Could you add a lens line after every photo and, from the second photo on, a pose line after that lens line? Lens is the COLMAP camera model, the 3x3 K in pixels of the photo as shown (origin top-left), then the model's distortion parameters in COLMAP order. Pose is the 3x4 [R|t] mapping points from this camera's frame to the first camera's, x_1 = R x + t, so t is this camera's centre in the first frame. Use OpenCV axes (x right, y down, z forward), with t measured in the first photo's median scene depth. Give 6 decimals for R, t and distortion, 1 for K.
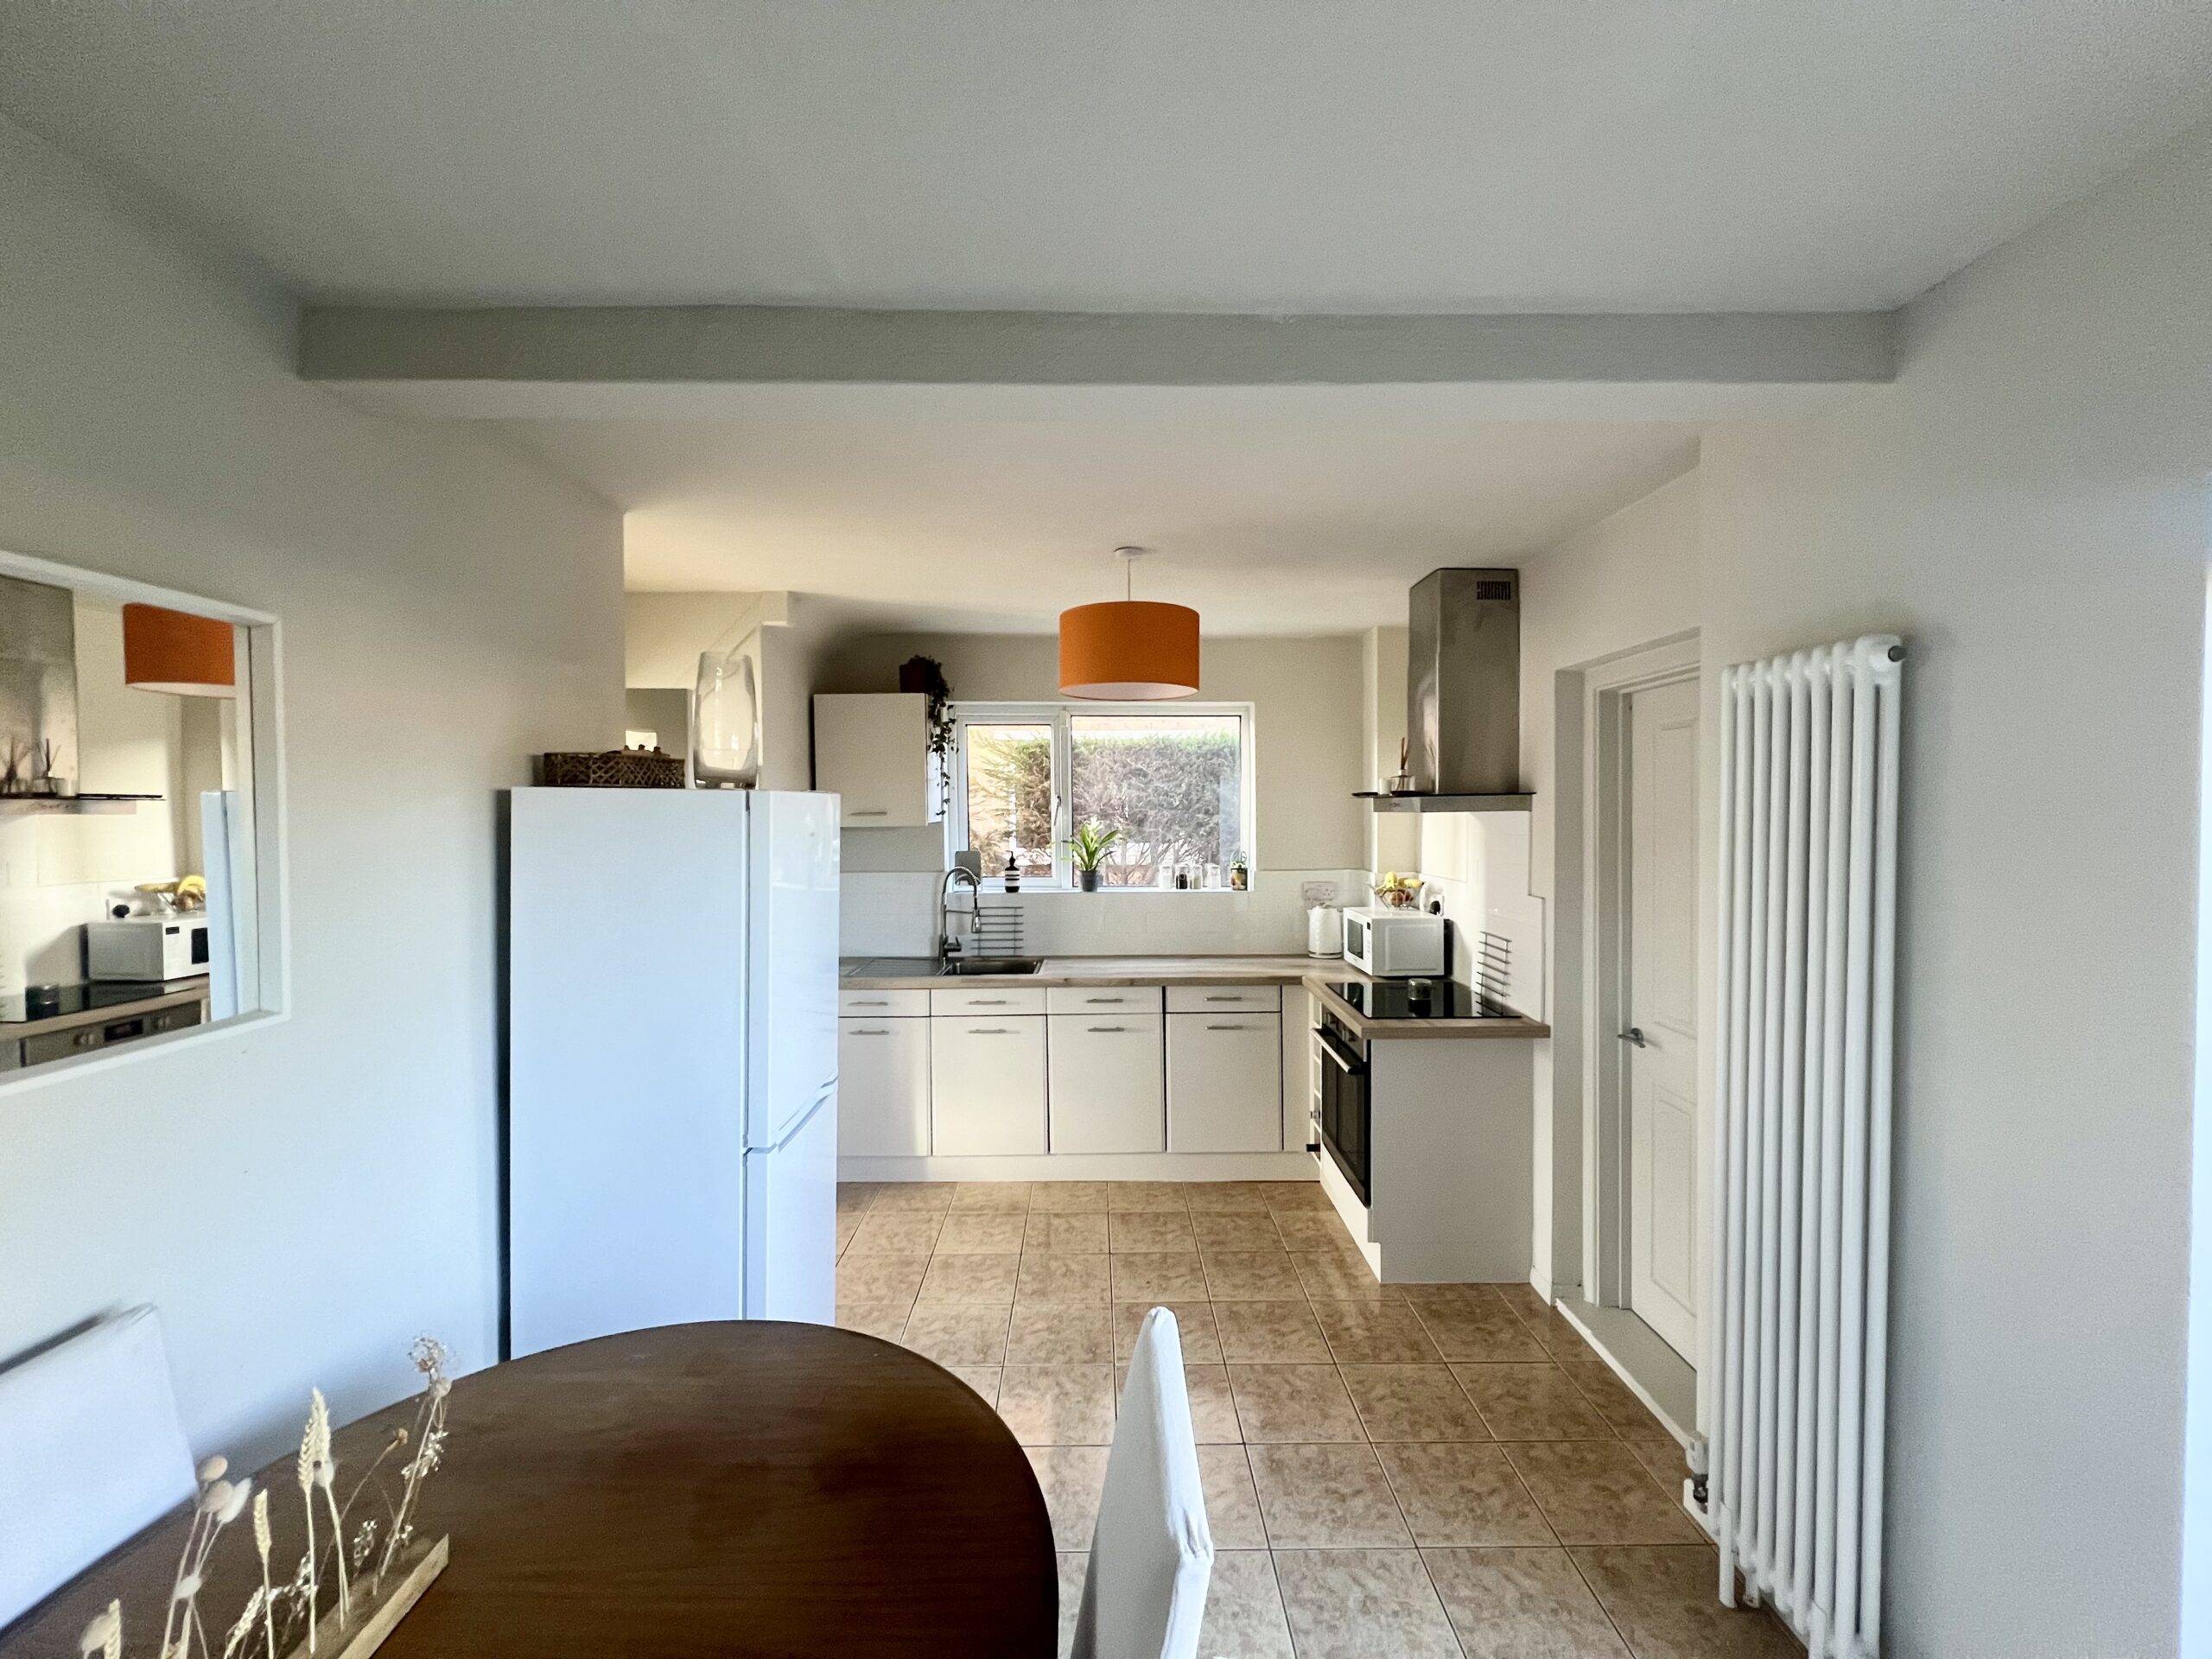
lens RADIAL K [[883.7, 0, 1106.0], [0, 883.7, 829.5], [0, 0, 1]] dist [-0.000497, -0.000346]
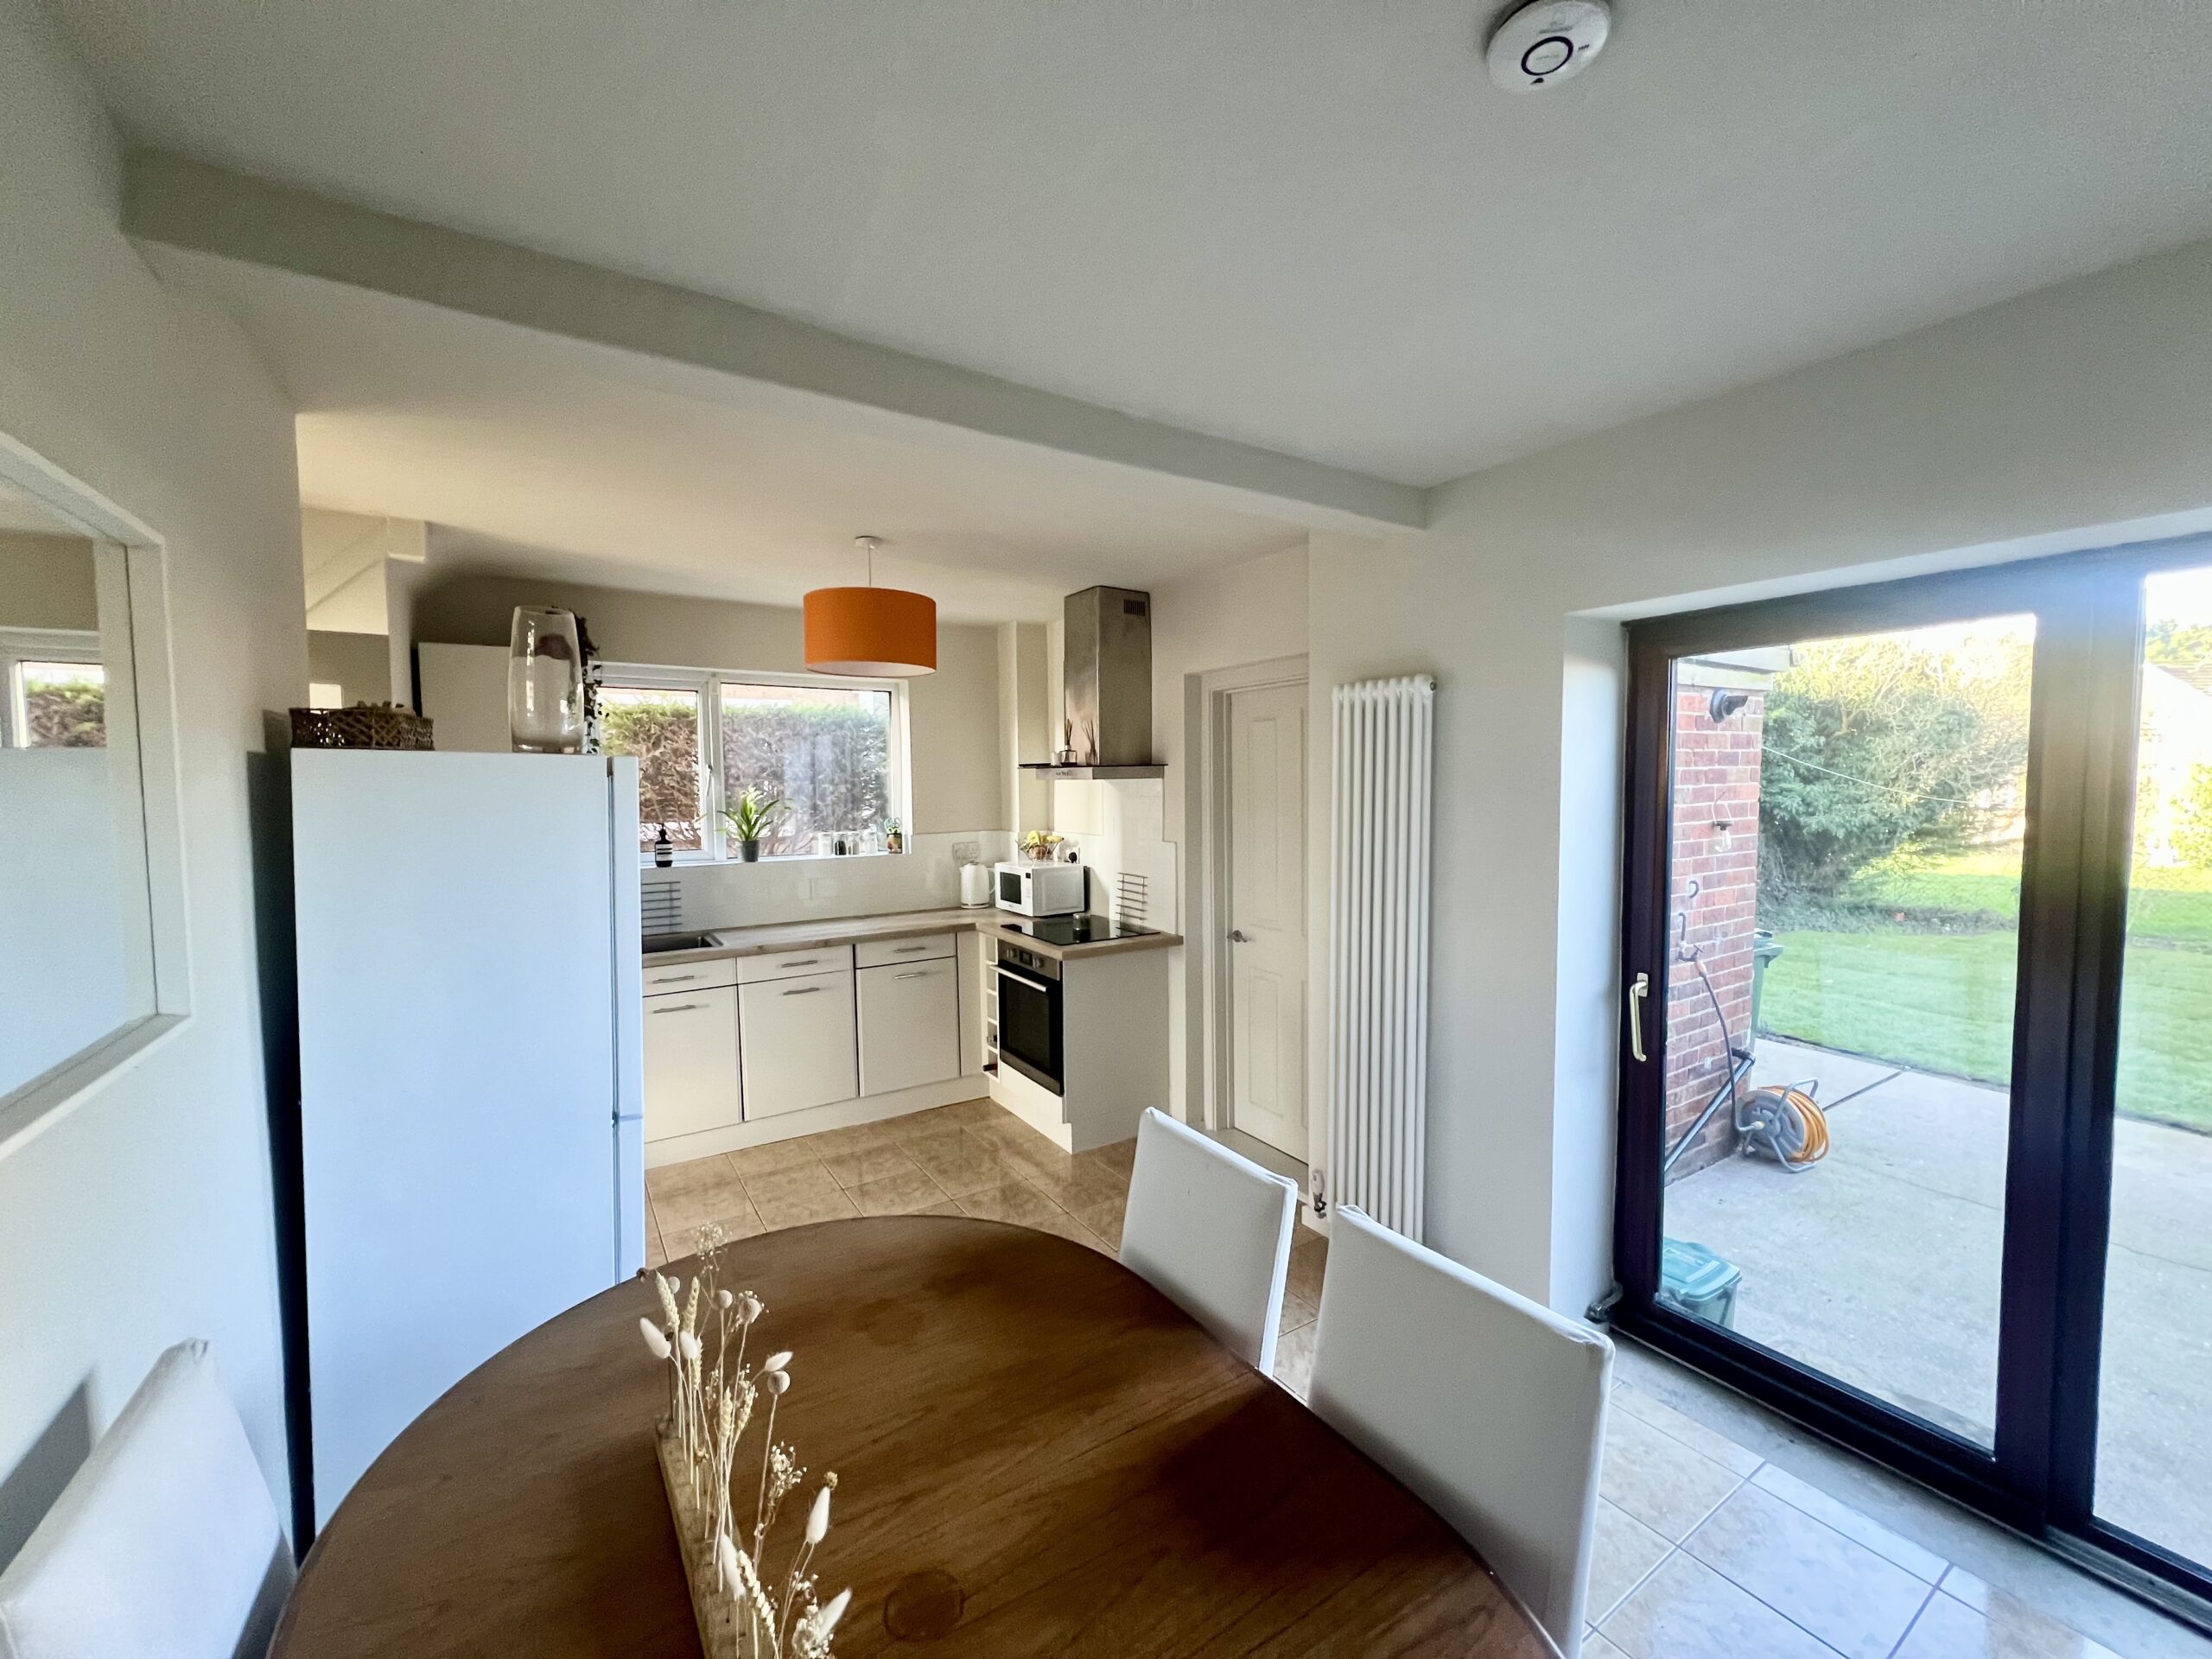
lens RADIAL K [[885.9, 0, 1106.0], [0, 885.9, 829.5], [0, 0, 1]] dist [0.000455, 0.000244]
pose [[0.845235, -0.033434, 0.533348, -0.253838], [0.017293, 0.999229, 0.035234, 0.006791], [-0.534115, -0.020558, 0.845162, -0.067921]]
